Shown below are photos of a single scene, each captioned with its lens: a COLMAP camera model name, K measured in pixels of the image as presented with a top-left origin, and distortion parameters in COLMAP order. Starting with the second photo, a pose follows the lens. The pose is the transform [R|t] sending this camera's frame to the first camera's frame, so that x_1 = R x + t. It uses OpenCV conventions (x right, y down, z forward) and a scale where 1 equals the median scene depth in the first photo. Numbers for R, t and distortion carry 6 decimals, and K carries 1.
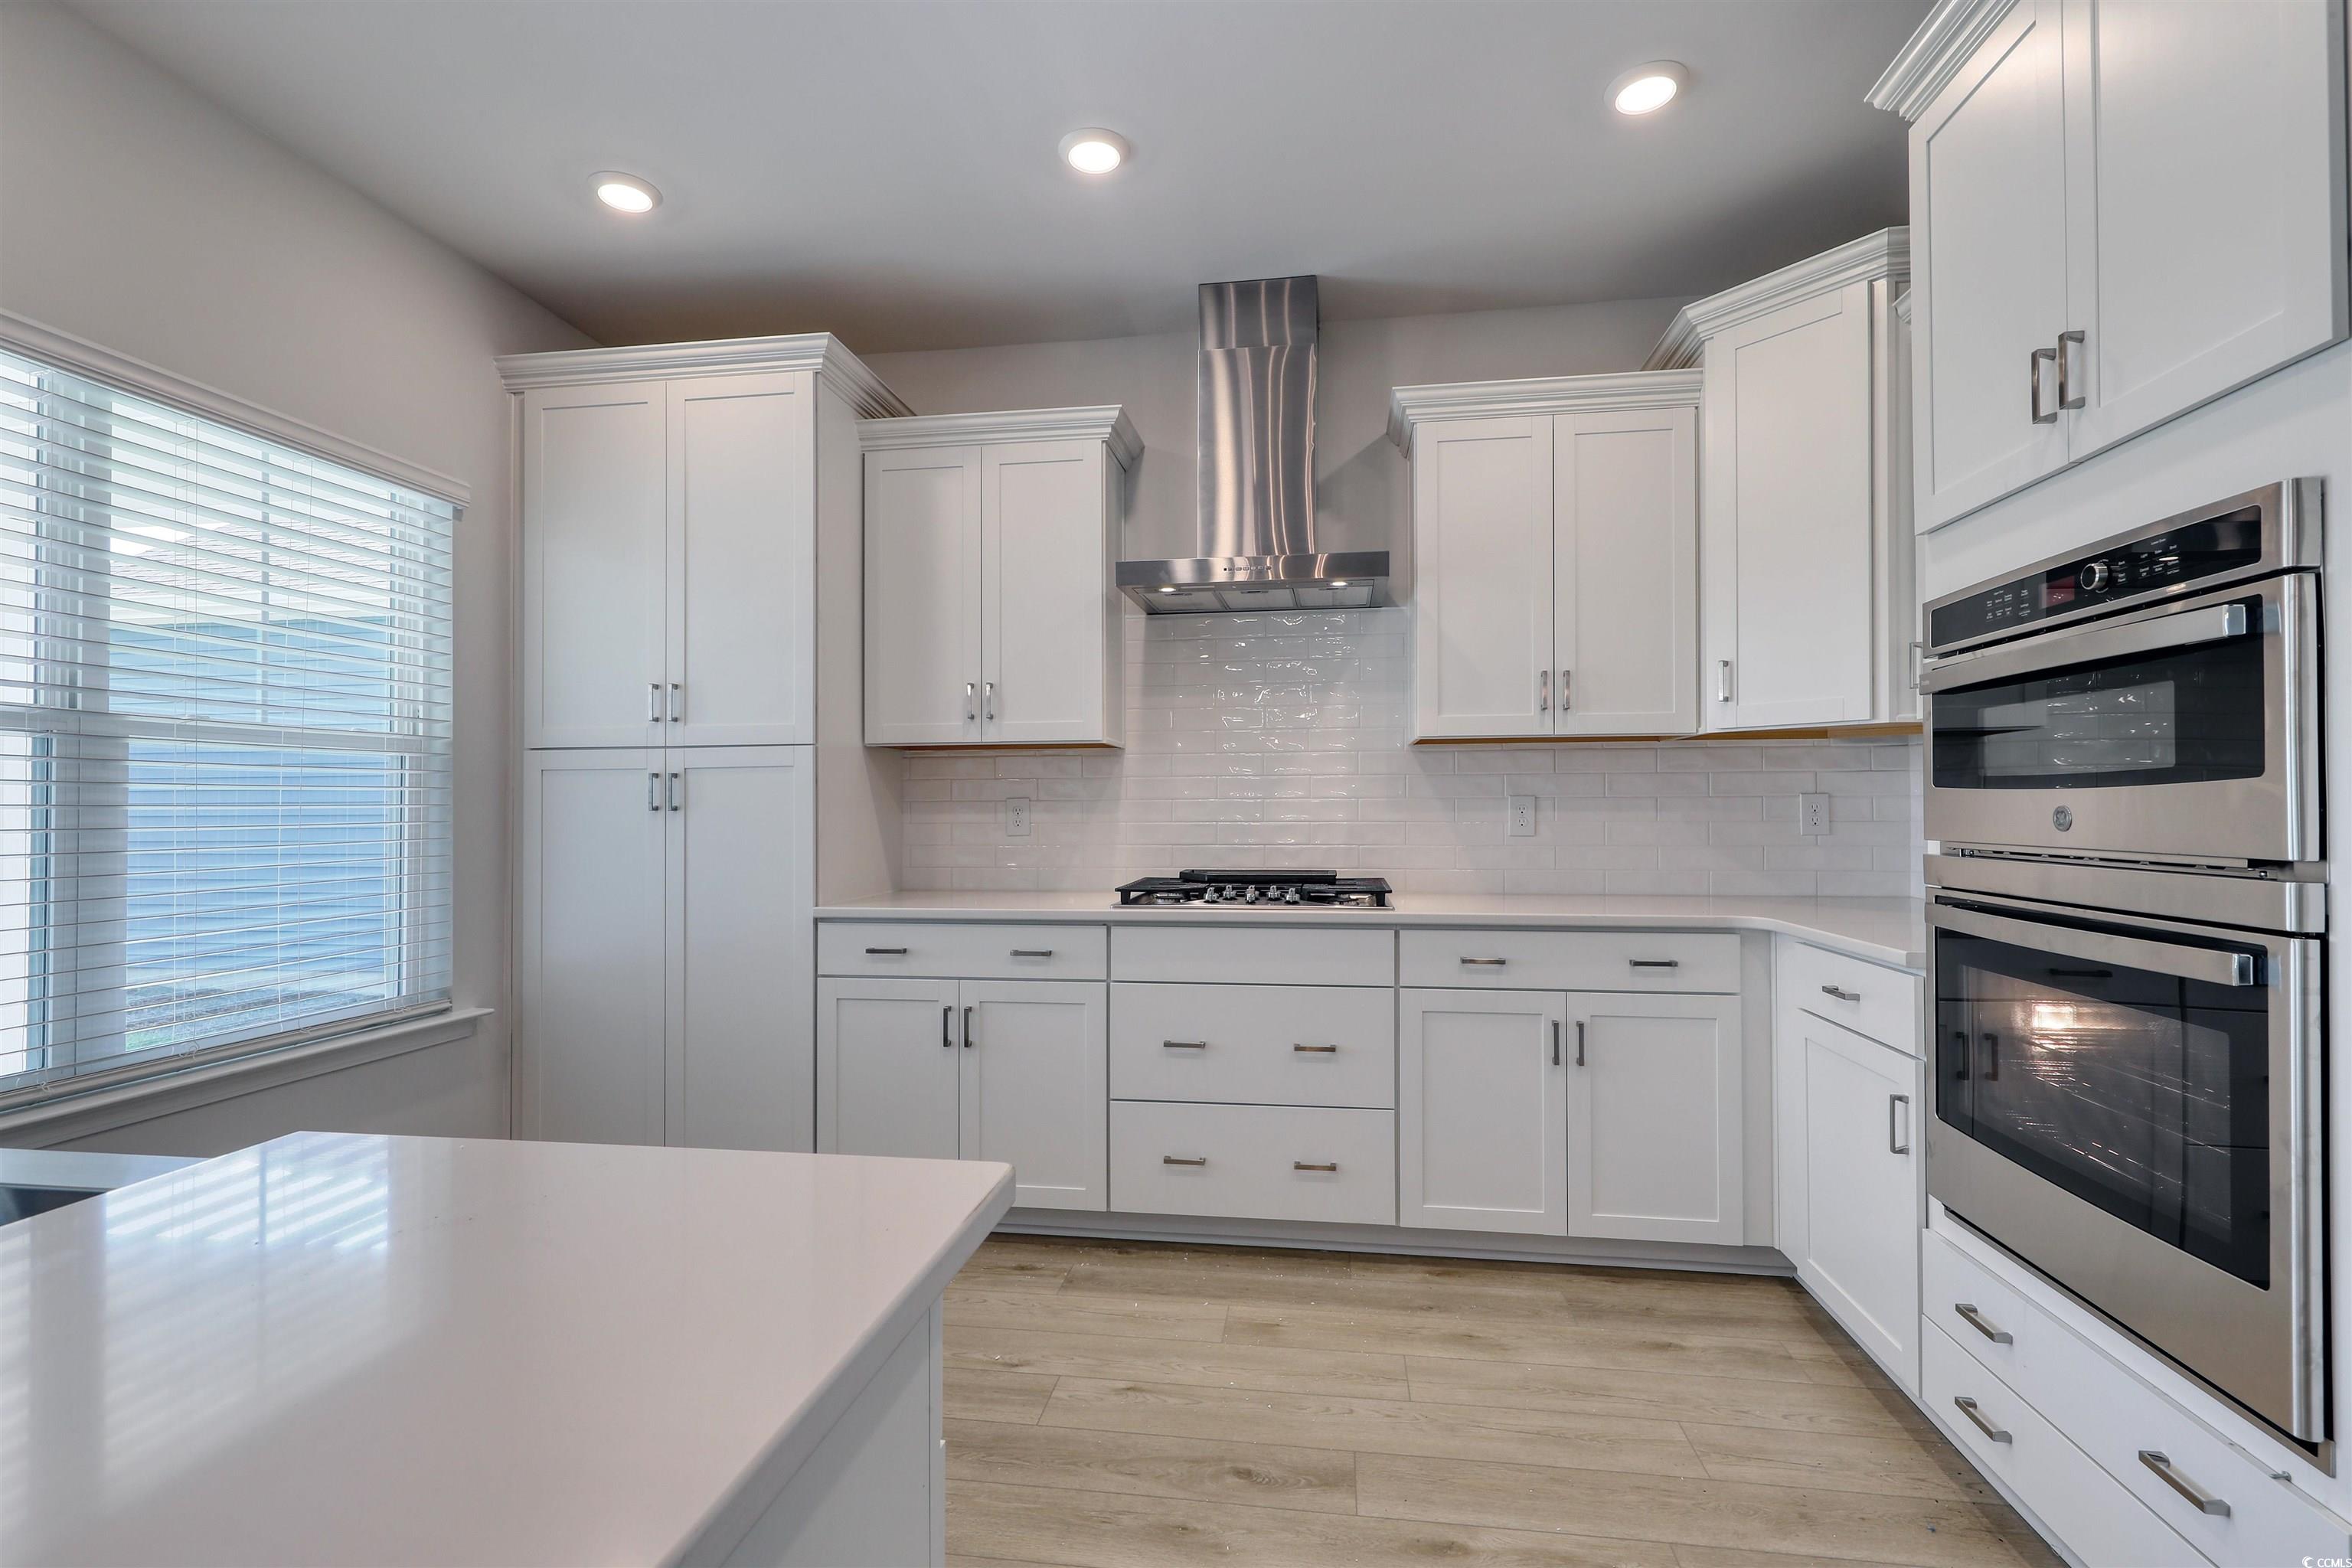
lens RADIAL K [[1087.0, 0, 1181.5], [0, 1087.0, 796.7], [0, 0, 1]] dist [0.002712, 0.000793]
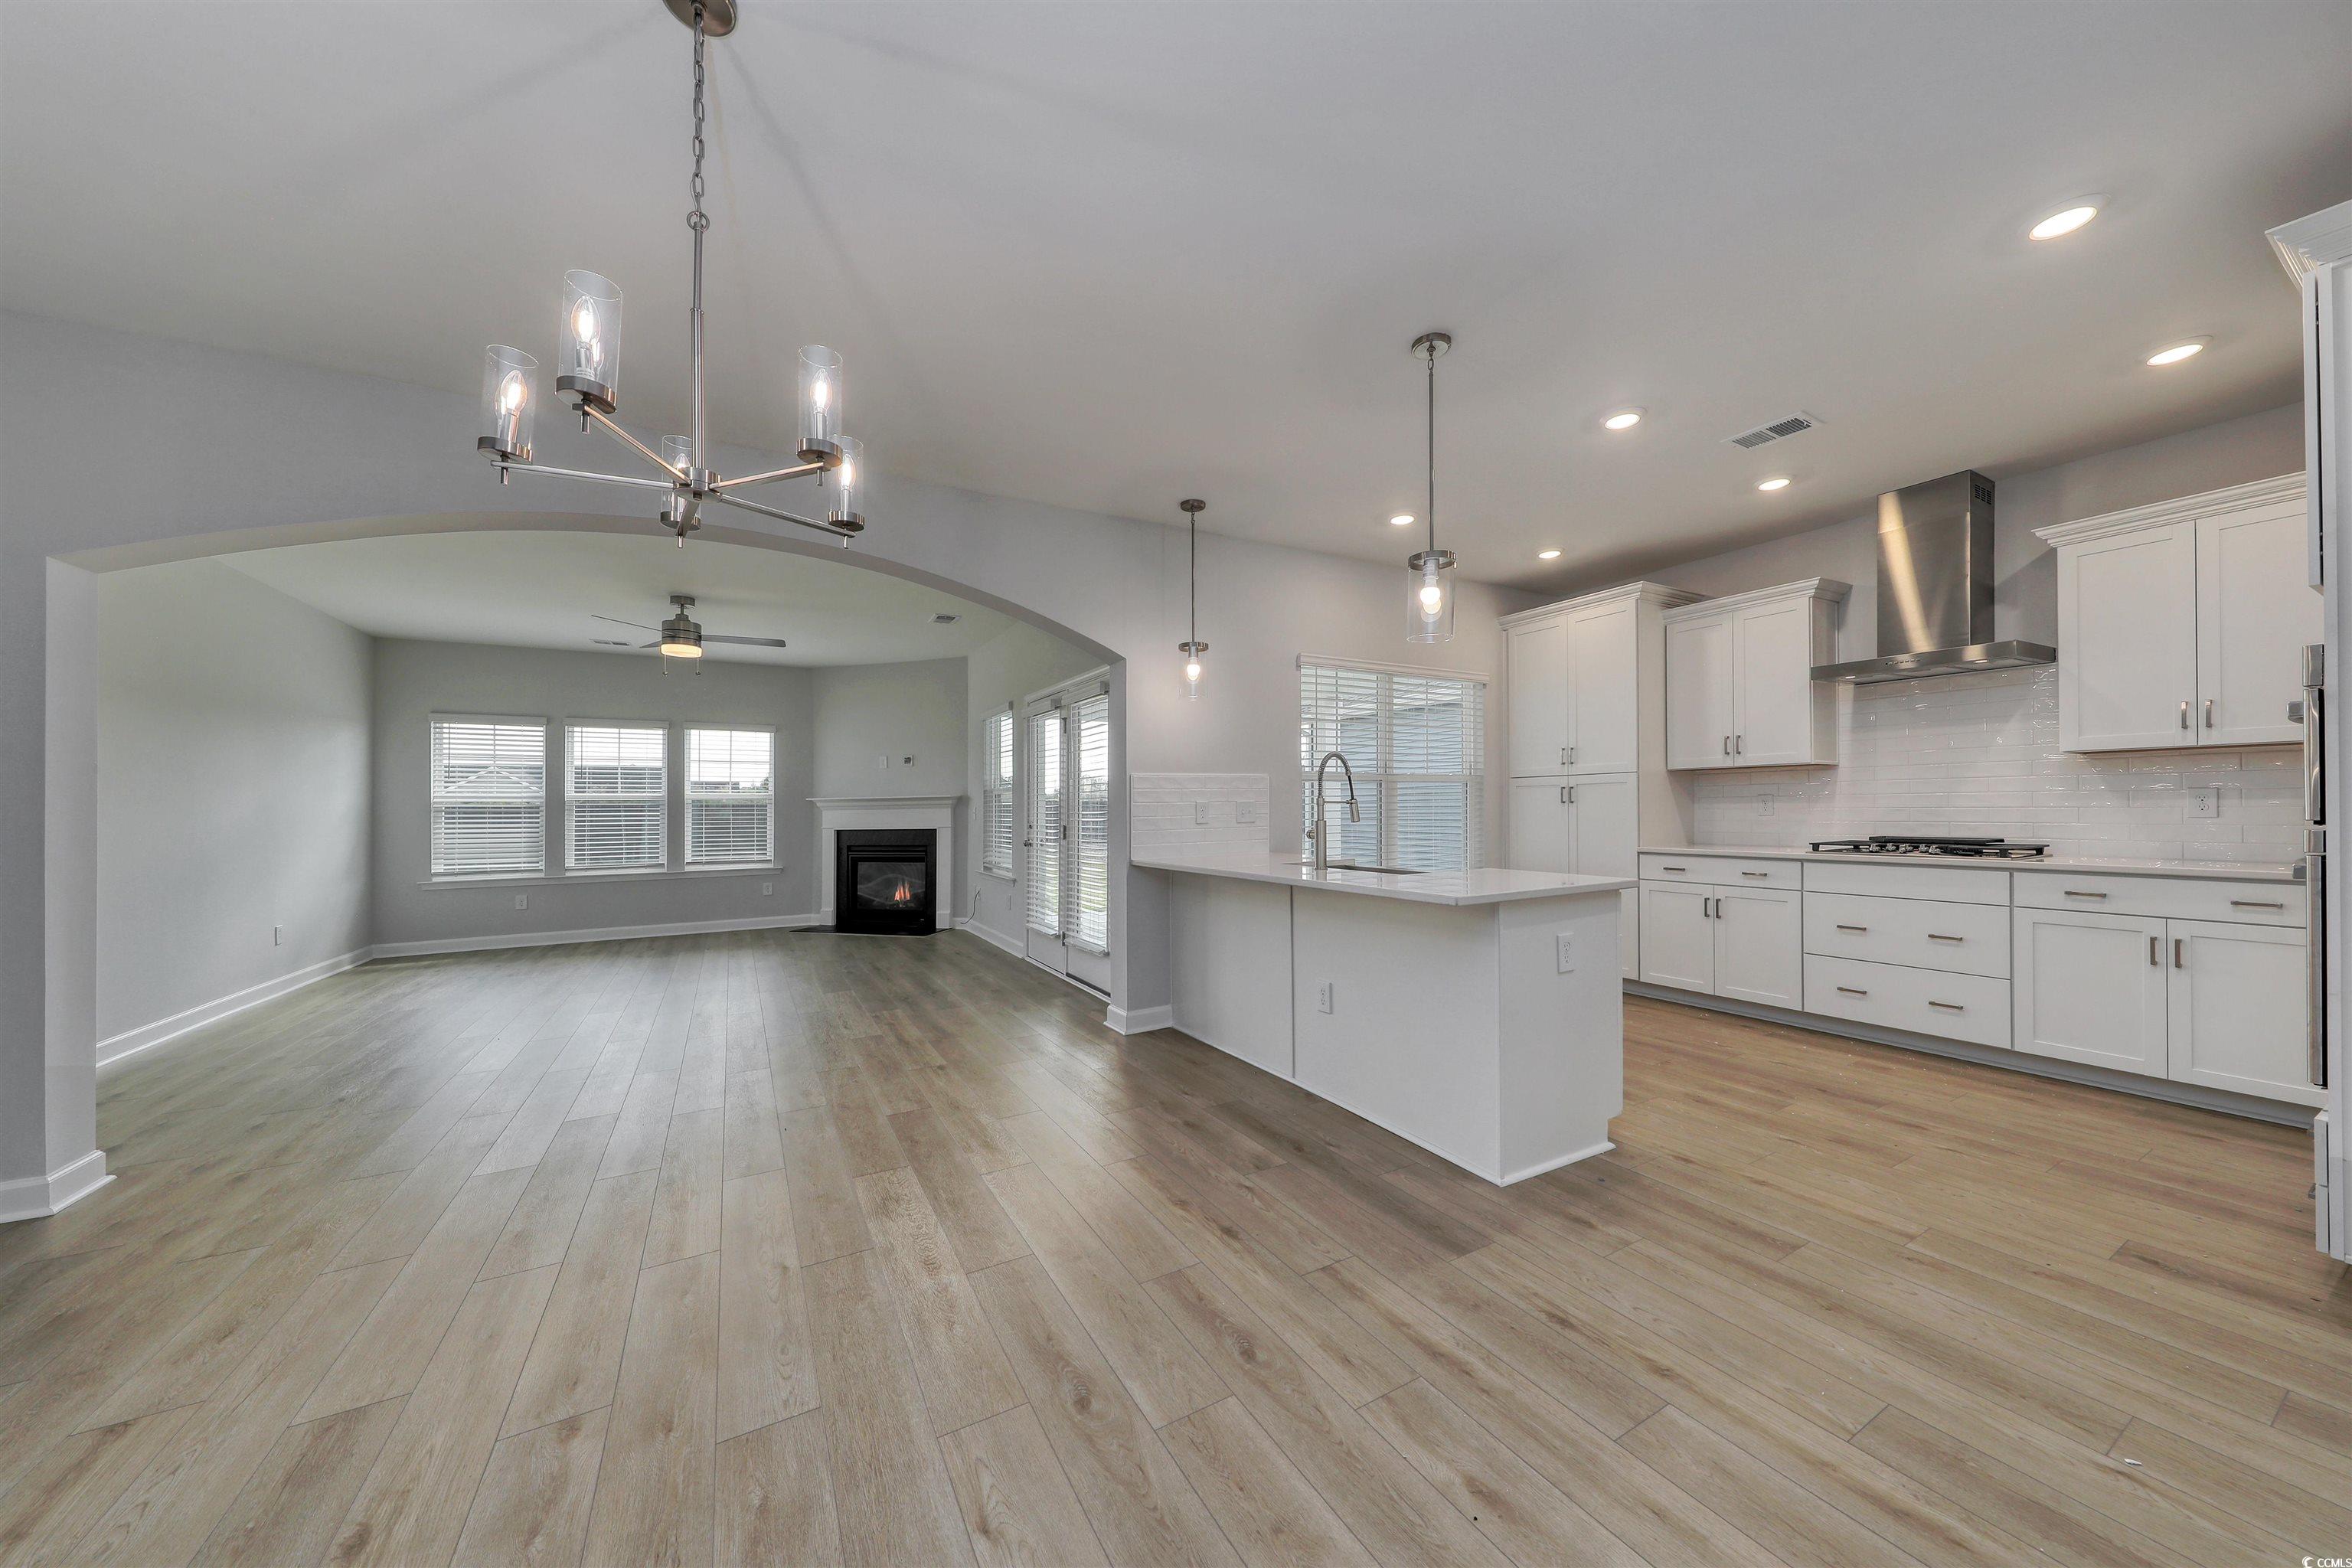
lens RADIAL K [[785.7, 0, 1181.6], [0, 785.7, 807.6], [0, 0, 1]] dist [0.006186, -0.000542]
pose [[0.614402, -0.001358, -0.788992, 0.368347], [0.016015, 0.999814, 0.010750, -0.009297], [0.788830, -0.019240, 0.614310, -0.732687]]
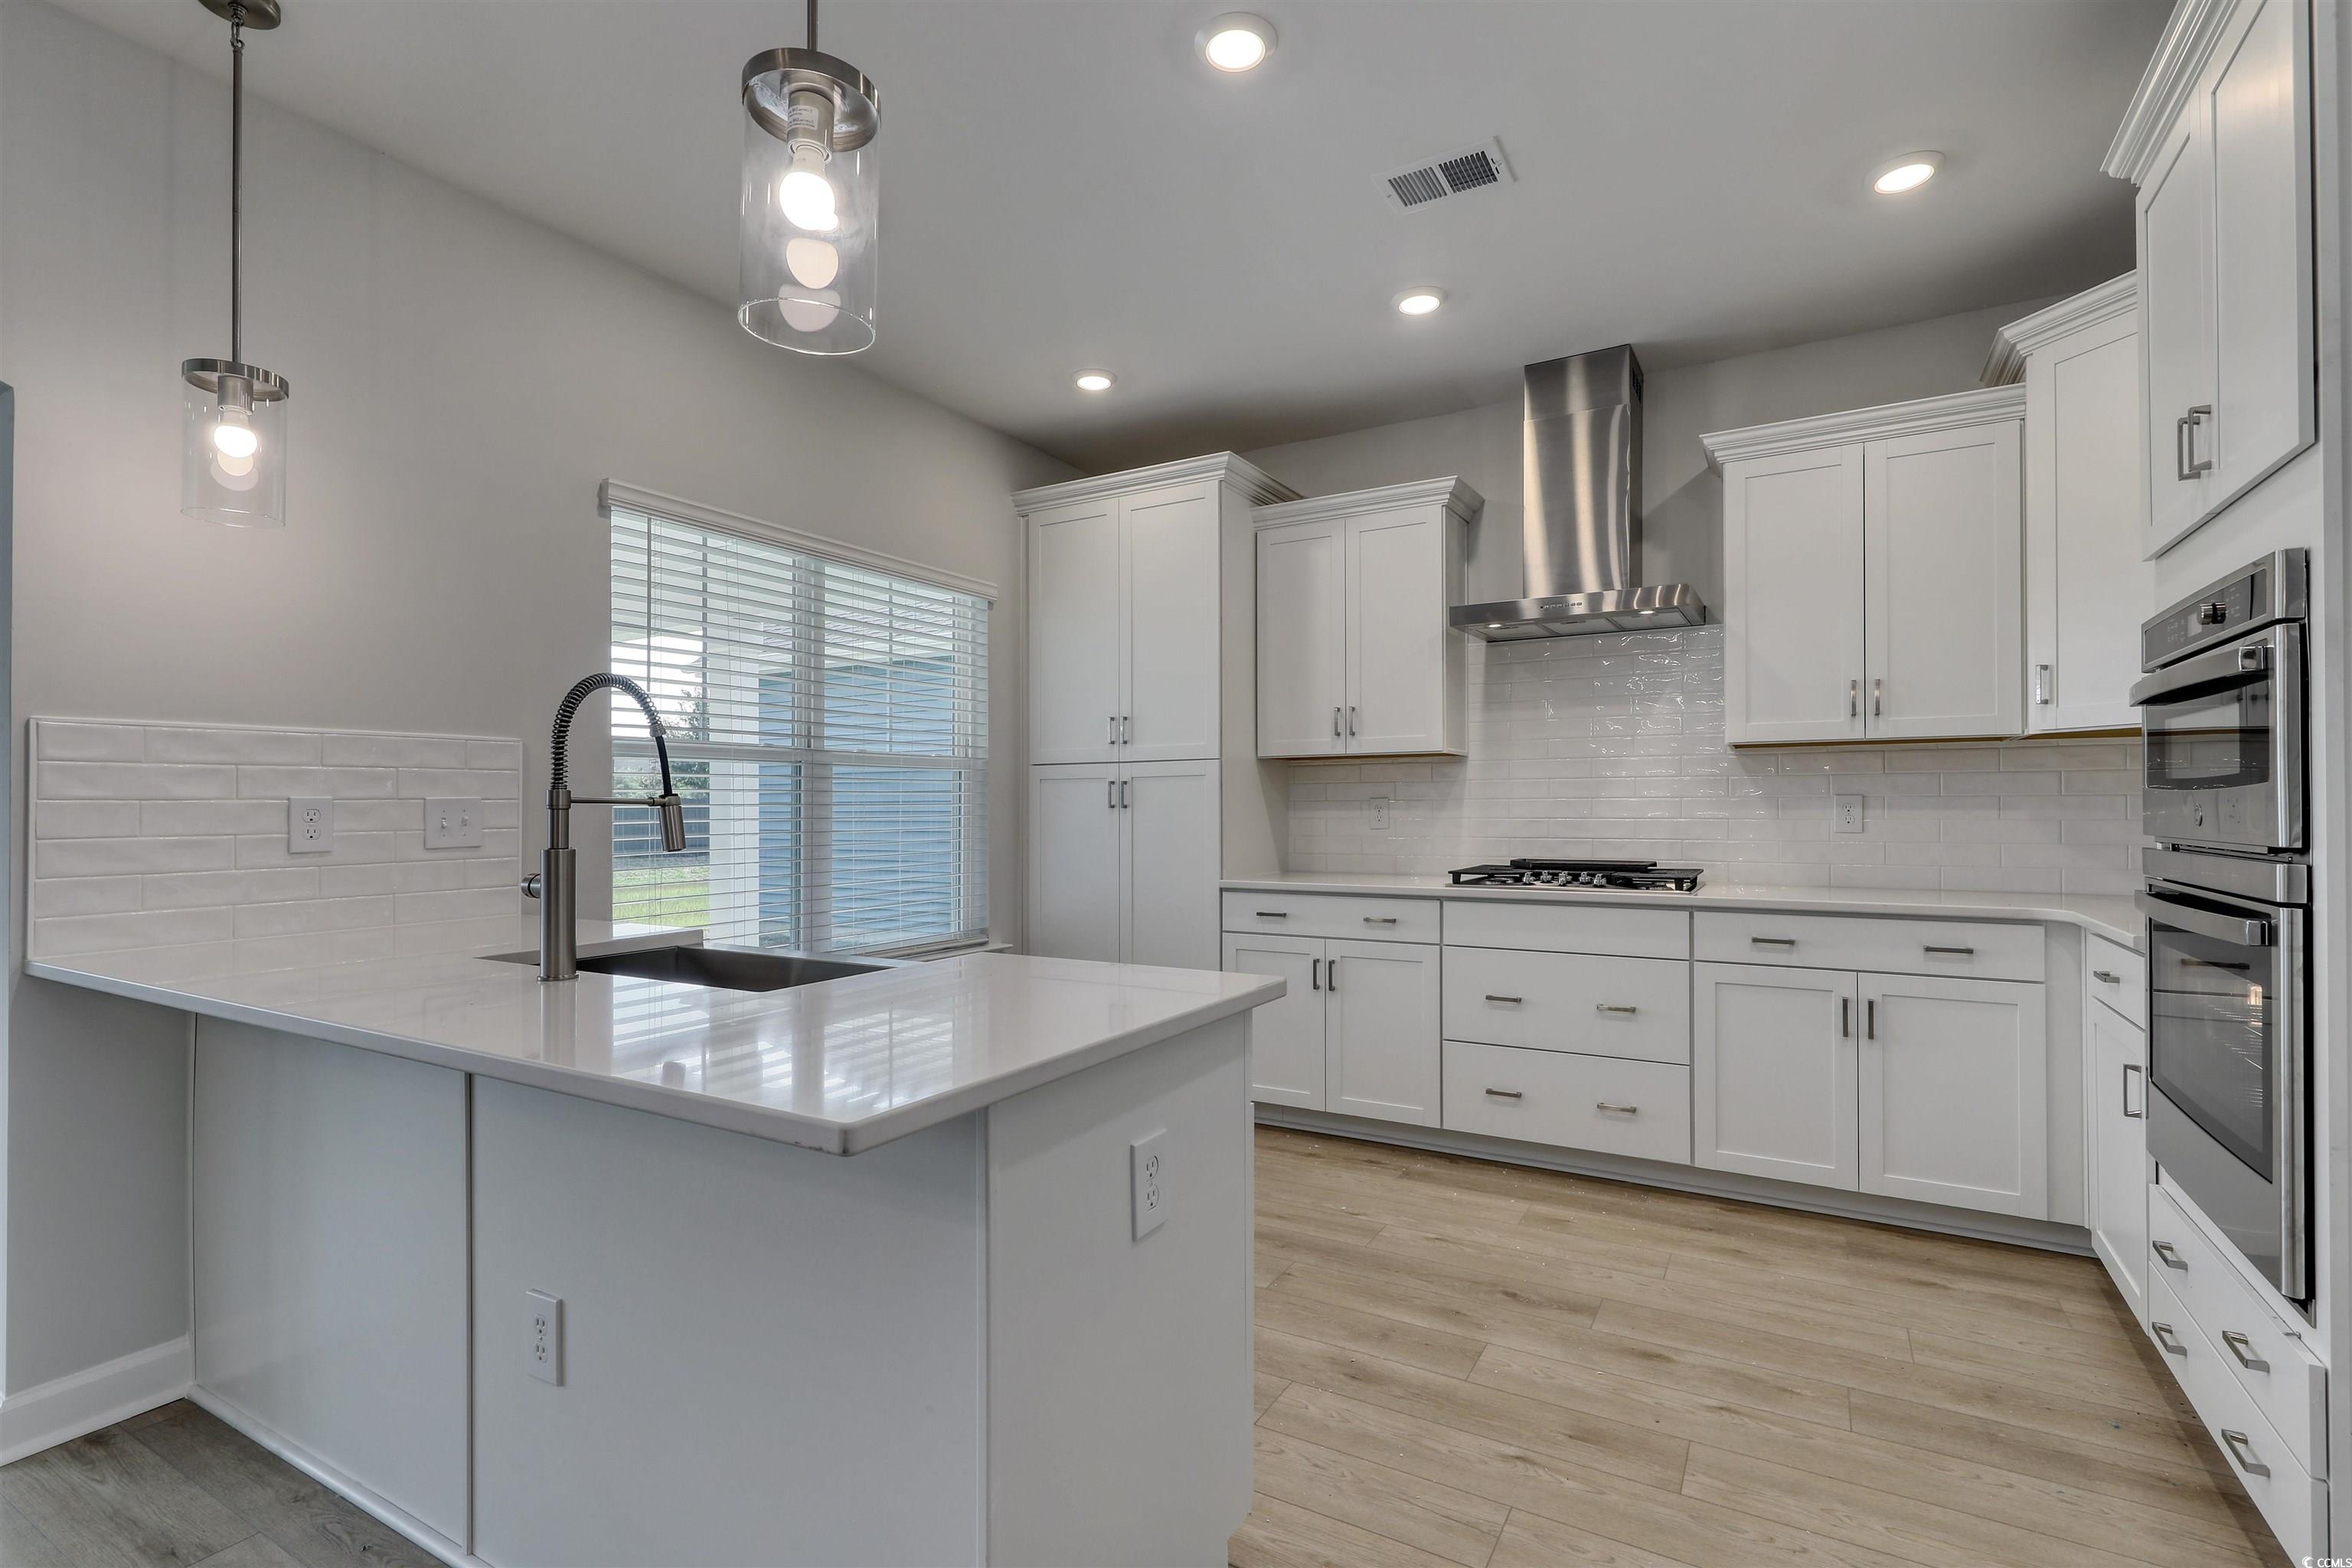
lens RADIAL K [[1087.0, 0, 1162.3], [0, 1087.0, 801.3], [0, 0, 1]] dist [0.002712, 0.000793]
pose [[0.922824, -0.001437, -0.385219, 0.122795], [0.003554, 0.999982, 0.004784, -0.002563], [0.385205, -0.005784, 0.922813, -0.286815]]
